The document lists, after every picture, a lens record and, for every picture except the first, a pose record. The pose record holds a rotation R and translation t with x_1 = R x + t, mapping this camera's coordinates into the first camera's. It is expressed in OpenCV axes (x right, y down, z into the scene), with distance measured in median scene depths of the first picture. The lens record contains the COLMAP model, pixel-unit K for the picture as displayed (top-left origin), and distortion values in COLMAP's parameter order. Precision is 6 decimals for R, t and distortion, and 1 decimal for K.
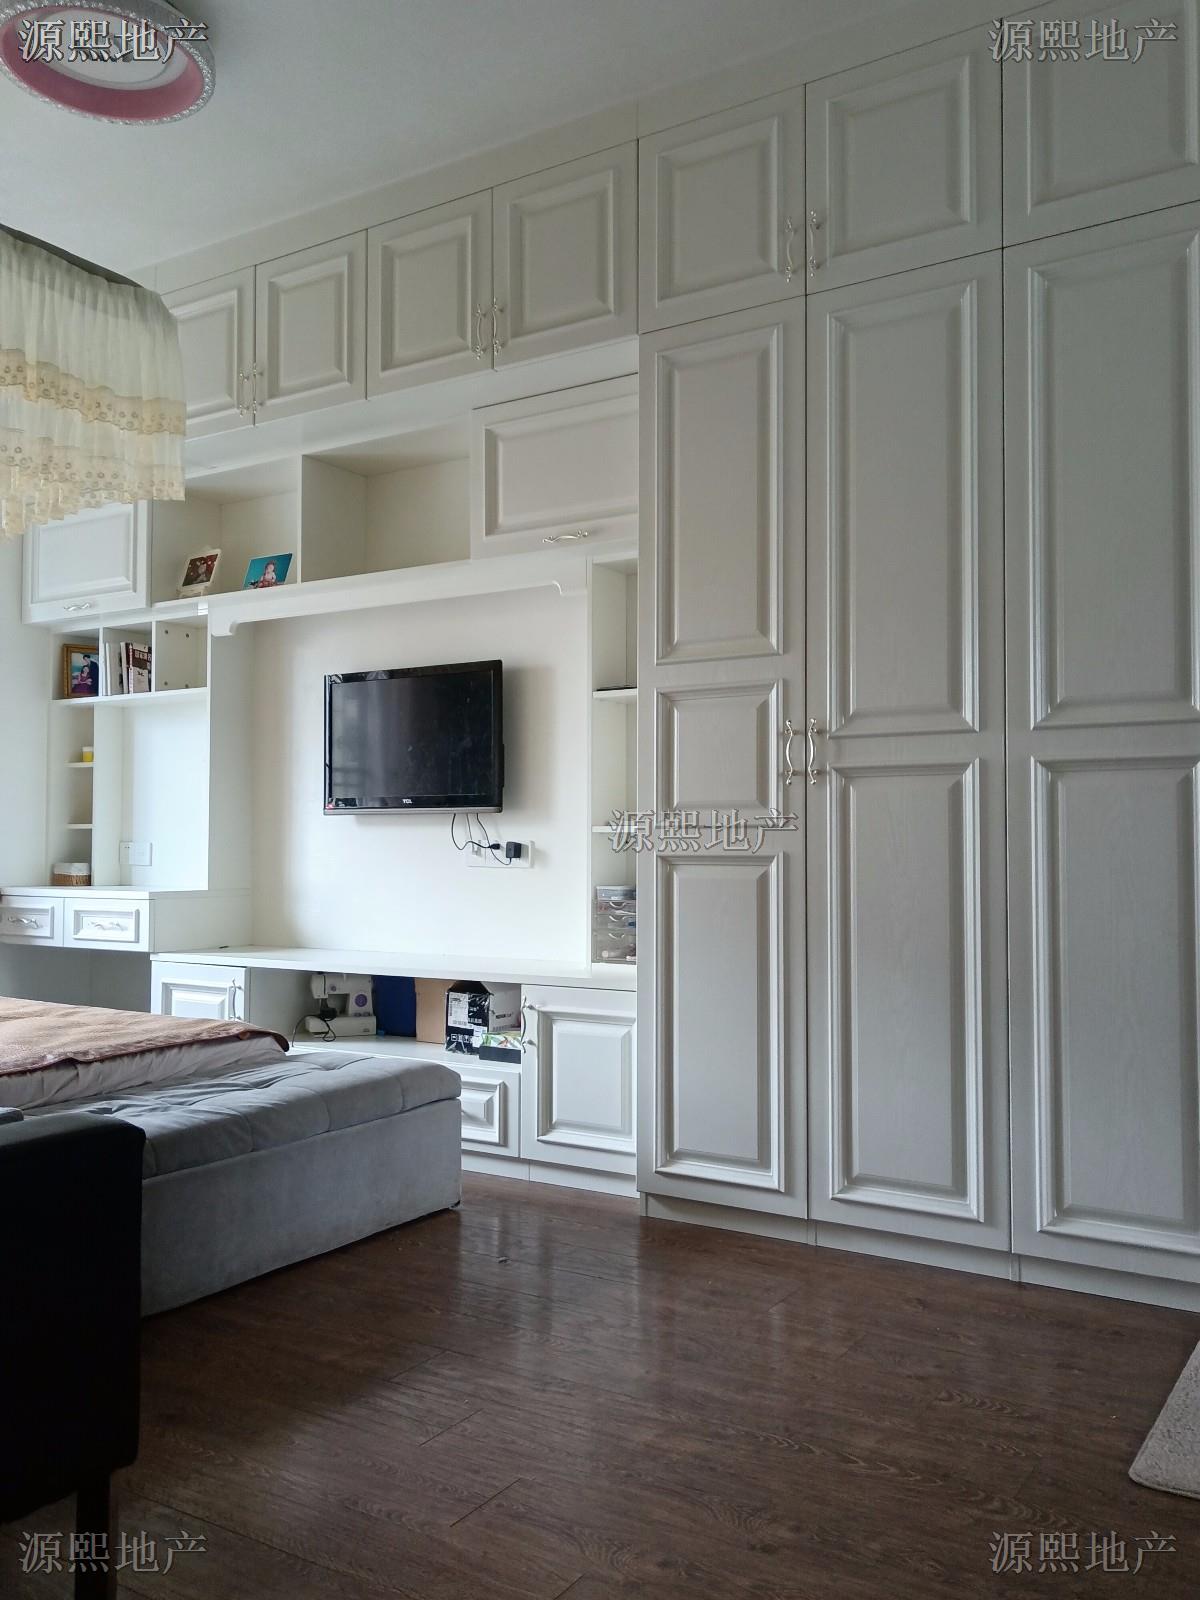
lens RADIAL K [[1331.8, 0, 604.7], [0, 1331.8, 800.2], [0, 0, 1]] dist [0.027723, -0.018610]
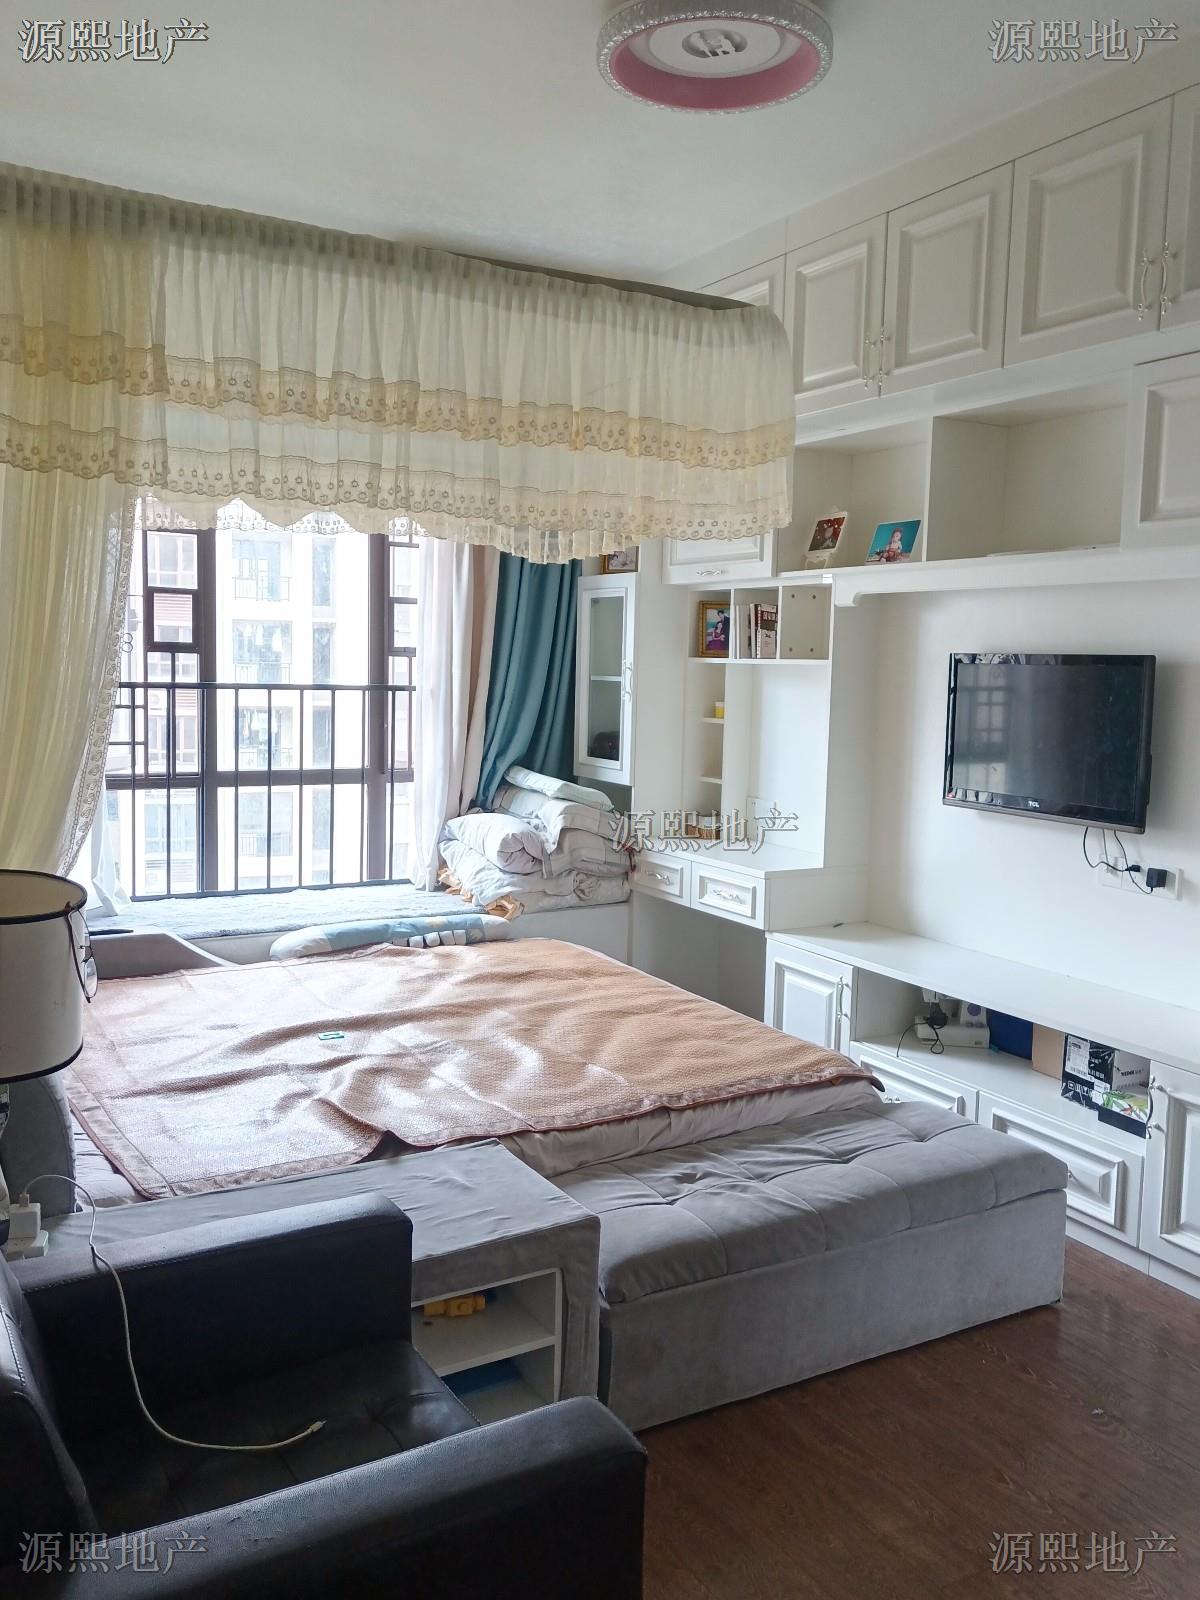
lens RADIAL K [[1331.8, 0, 600.0], [0, 1331.8, 800.1], [0, 0, 1]] dist [0.027723, -0.018610]
pose [[0.881622, 0.066820, -0.467202, 0.016156], [-0.003567, 0.990842, 0.134979, -0.135978], [0.471942, -0.117334, 0.873787, 0.080606]]
